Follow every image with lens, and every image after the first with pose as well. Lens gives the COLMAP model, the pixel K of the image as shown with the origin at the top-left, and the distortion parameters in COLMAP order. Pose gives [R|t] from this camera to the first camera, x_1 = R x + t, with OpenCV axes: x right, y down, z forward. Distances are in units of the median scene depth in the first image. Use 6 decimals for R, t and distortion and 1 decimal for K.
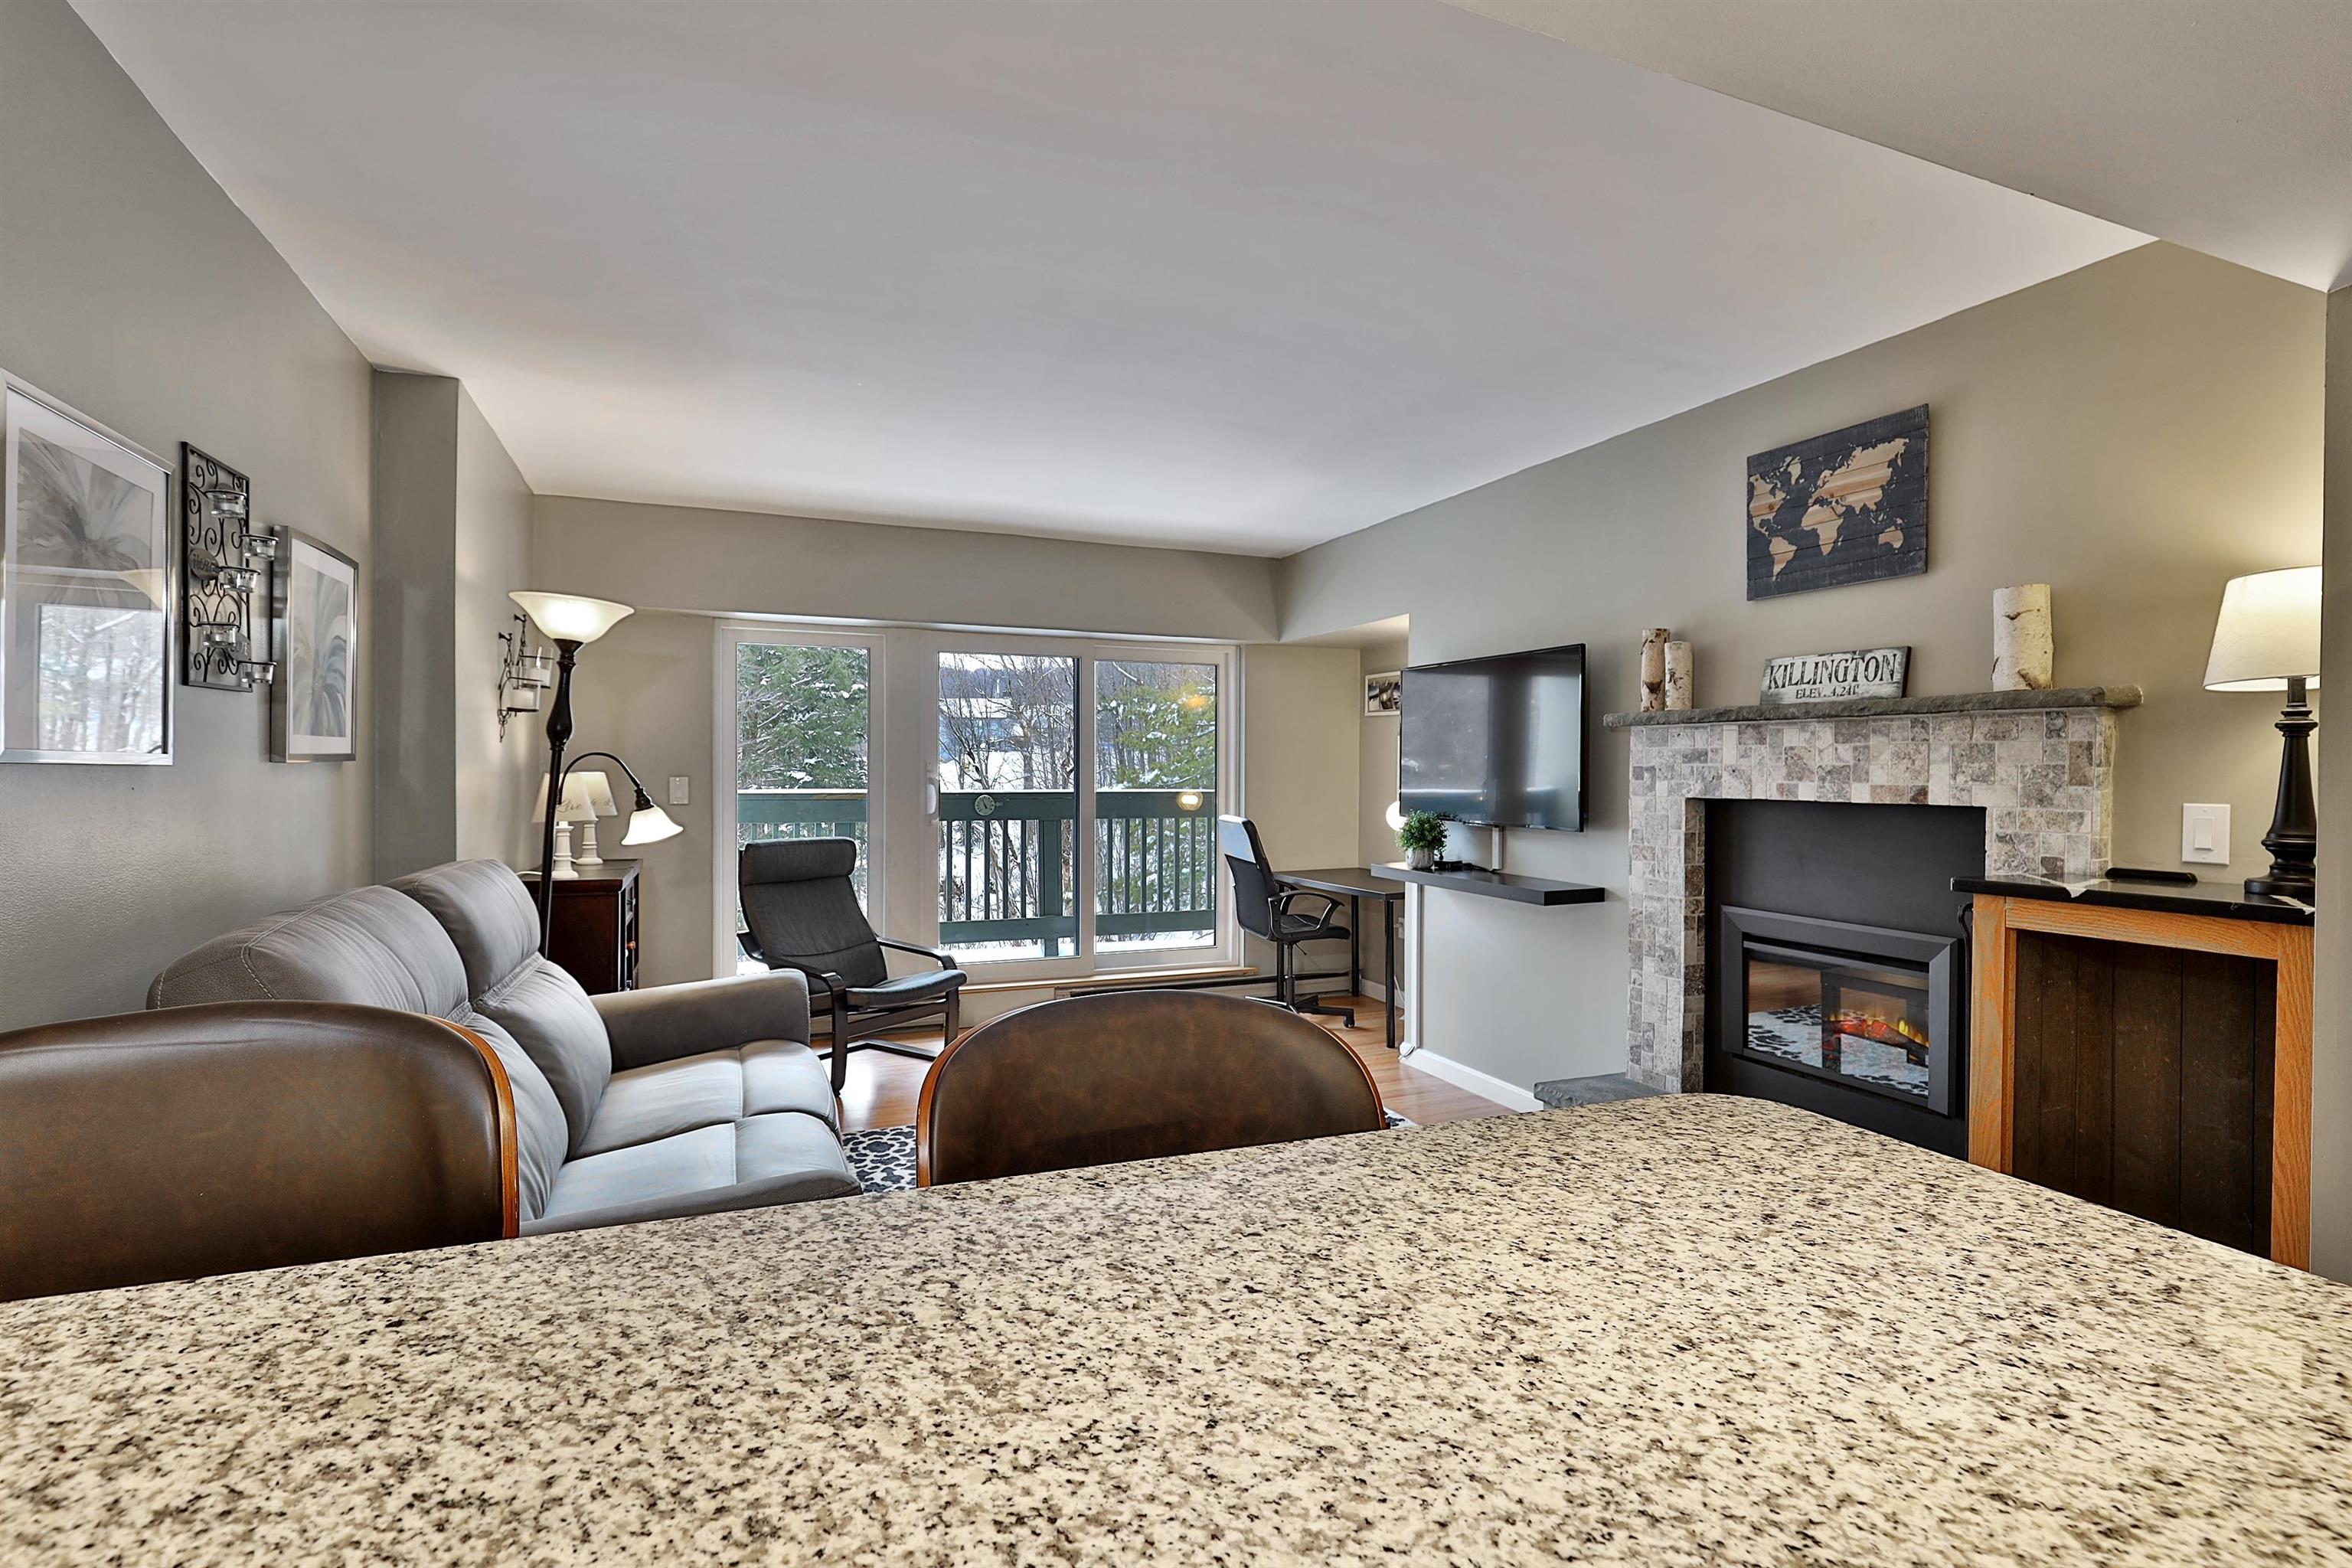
lens RADIAL K [[1129.2, 0, 1182.0], [0, 1129.2, 778.9], [0, 0, 1]] dist [0.000663, 0.000168]
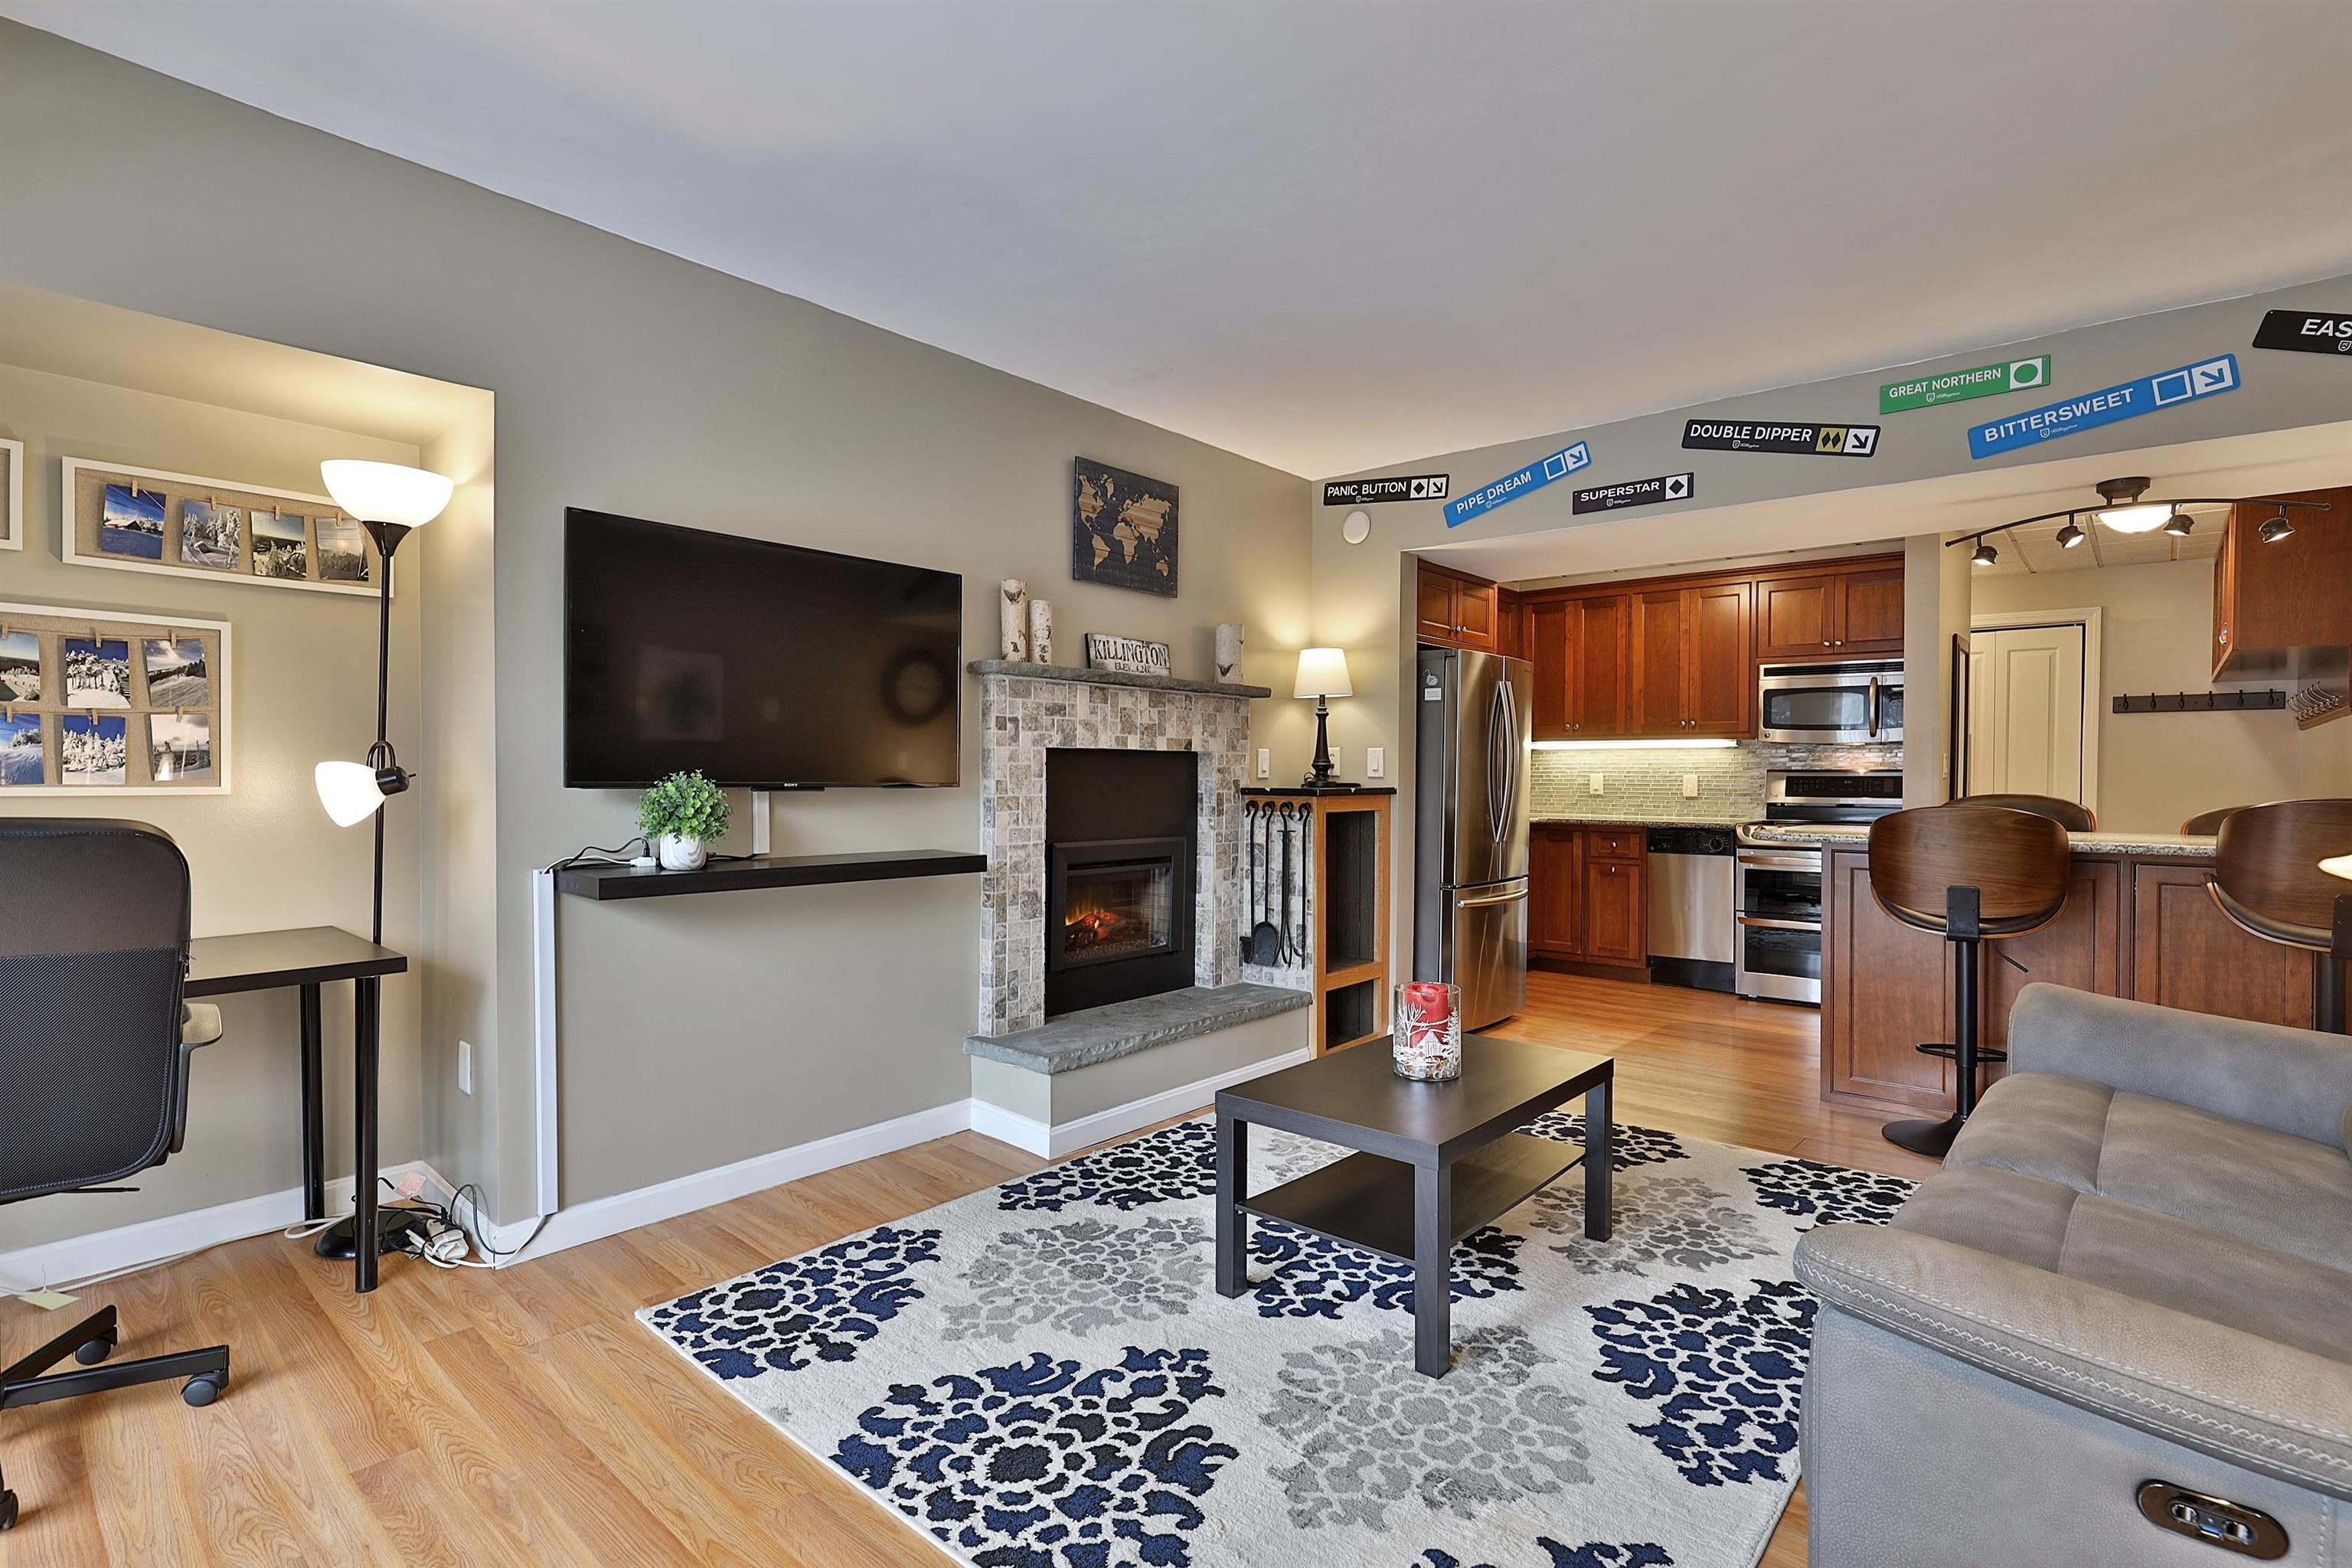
lens RADIAL K [[1129.2, 0, 1182.6], [0, 1129.2, 788.4], [0, 0, 1]] dist [0.000663, 0.000168]
pose [[-0.450097, -0.022550, 0.892695, -1.931371], [-0.001555, 0.999699, 0.024469, 0.097112], [-0.892978, 0.009625, -0.449997, 4.604691]]
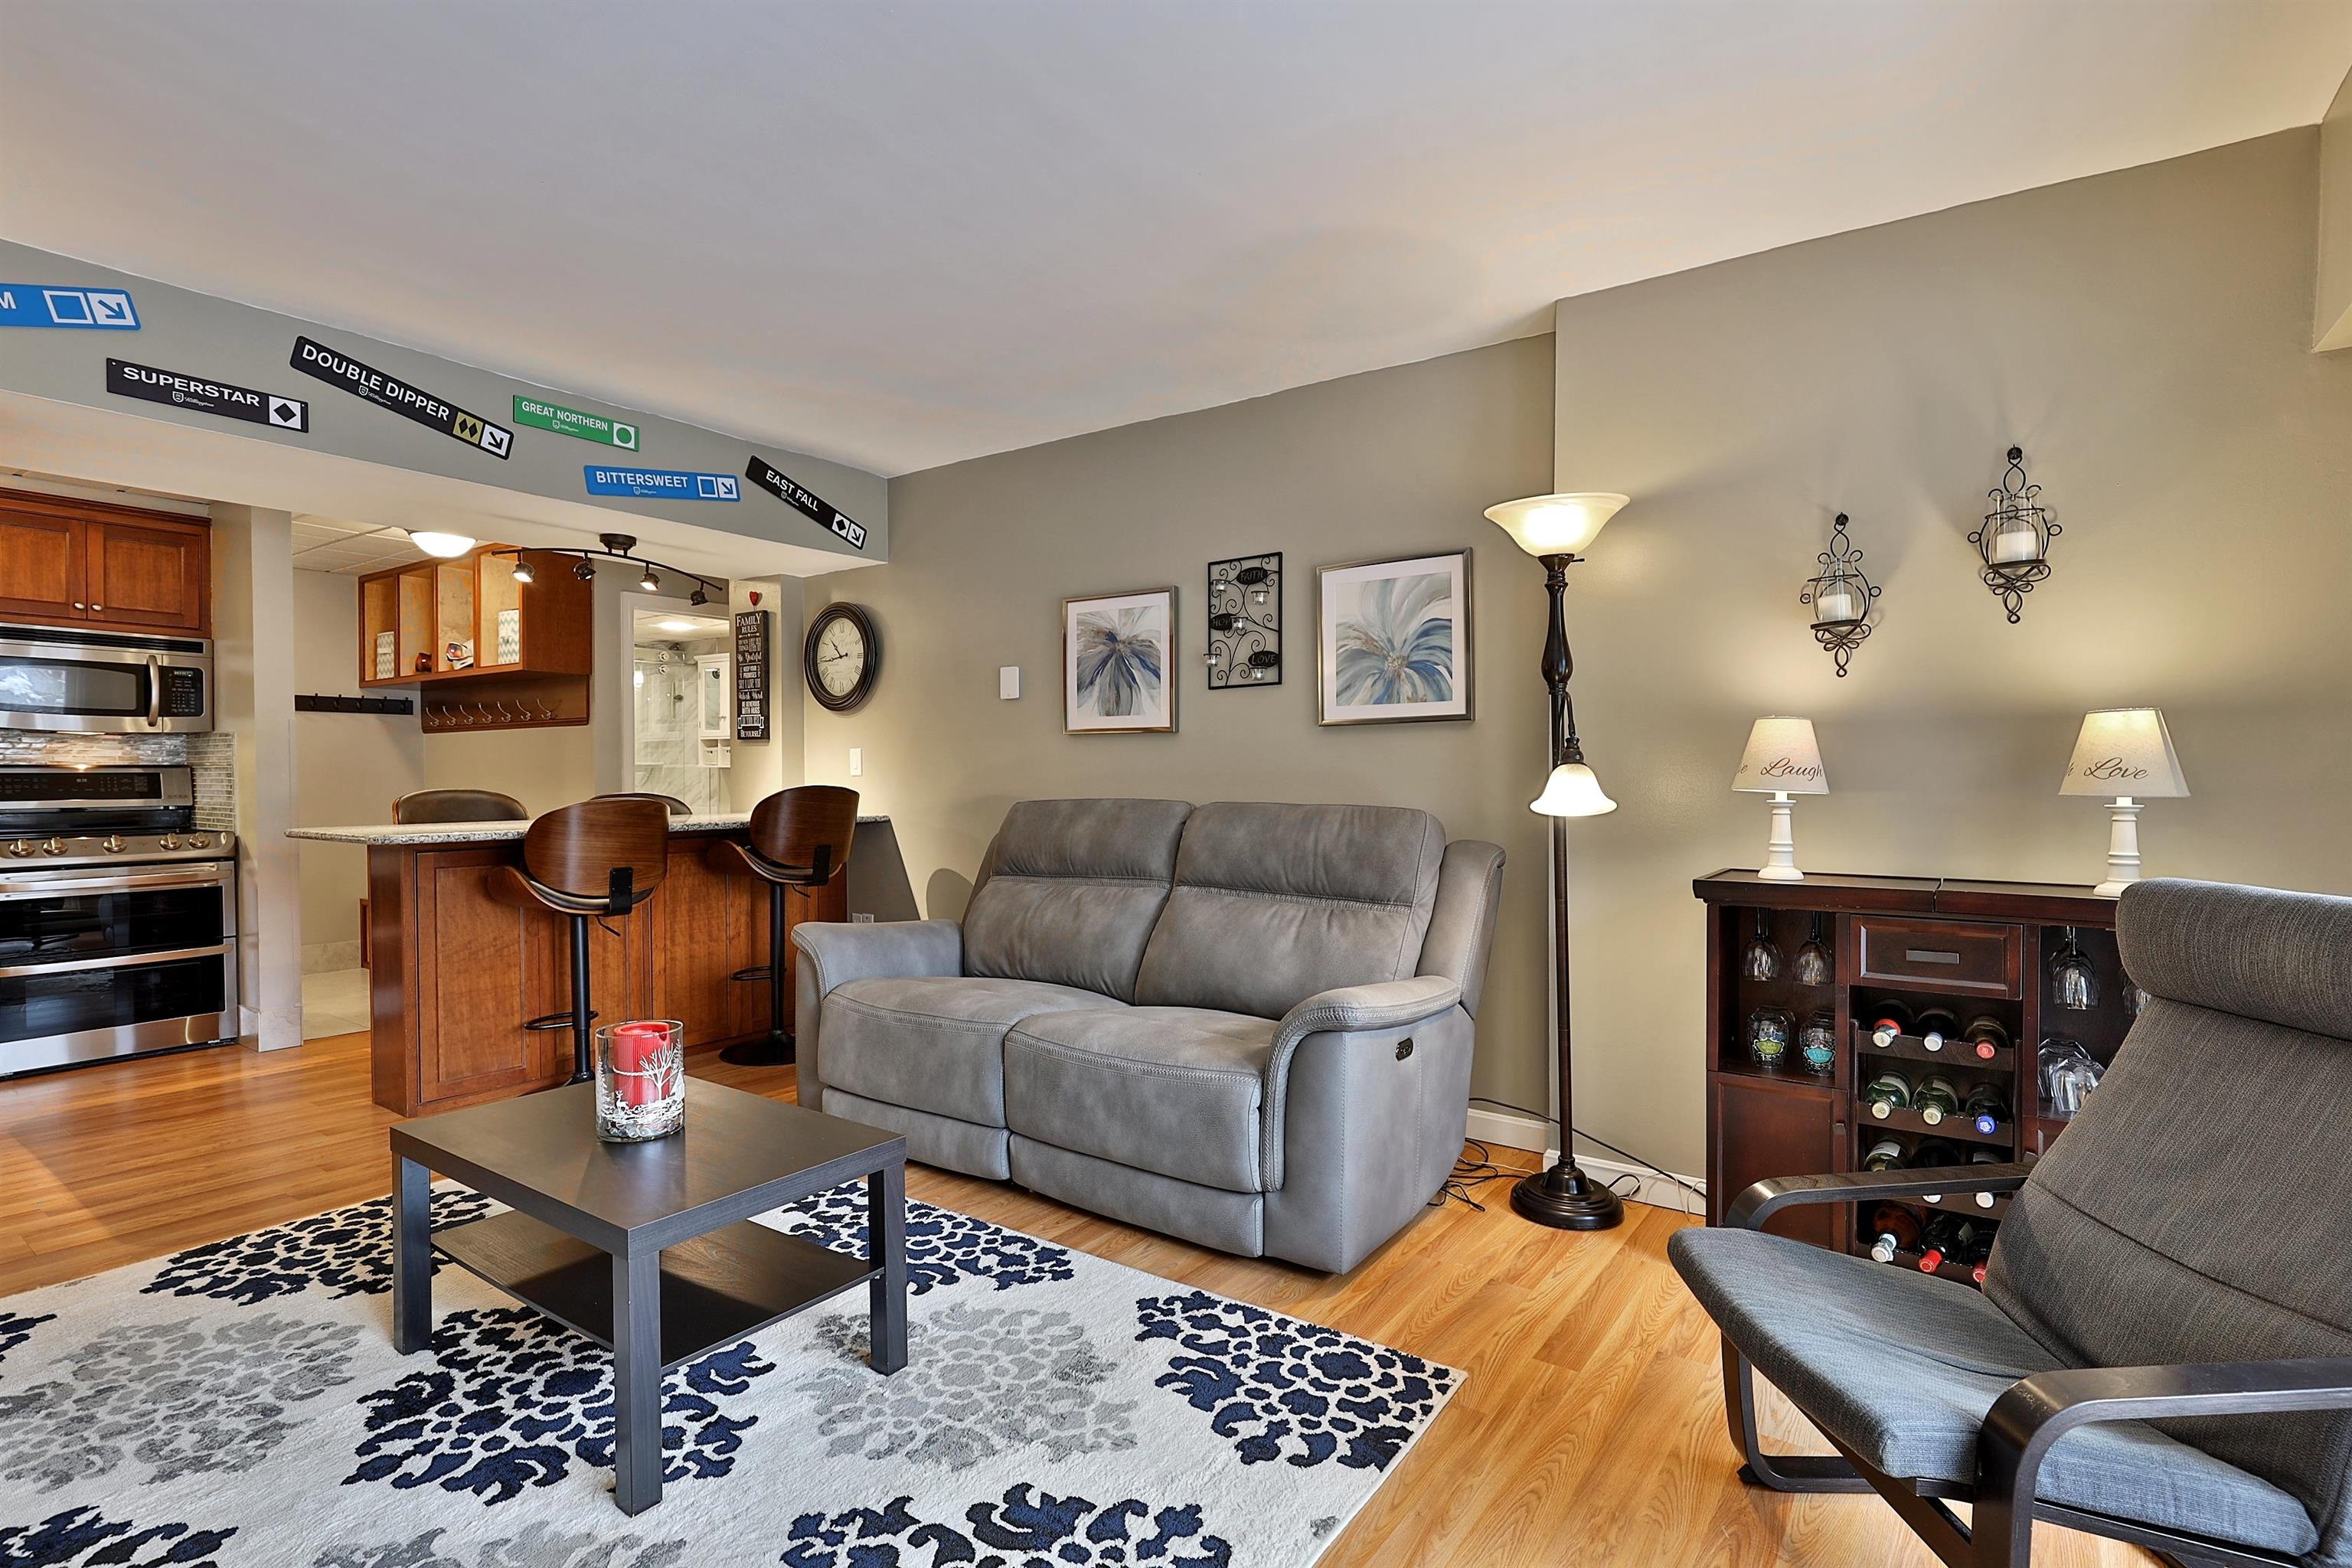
lens RADIAL K [[1129.2, 0, 1181.3], [0, 1129.2, 786.3], [0, 0, 1]] dist [0.000663, 0.000168]
pose [[-0.844384, -0.002170, -0.535734, 0.374154], [-0.011113, 0.999848, 0.013465, 0.113768], [0.535623, 0.017323, -0.844280, 5.301162]]
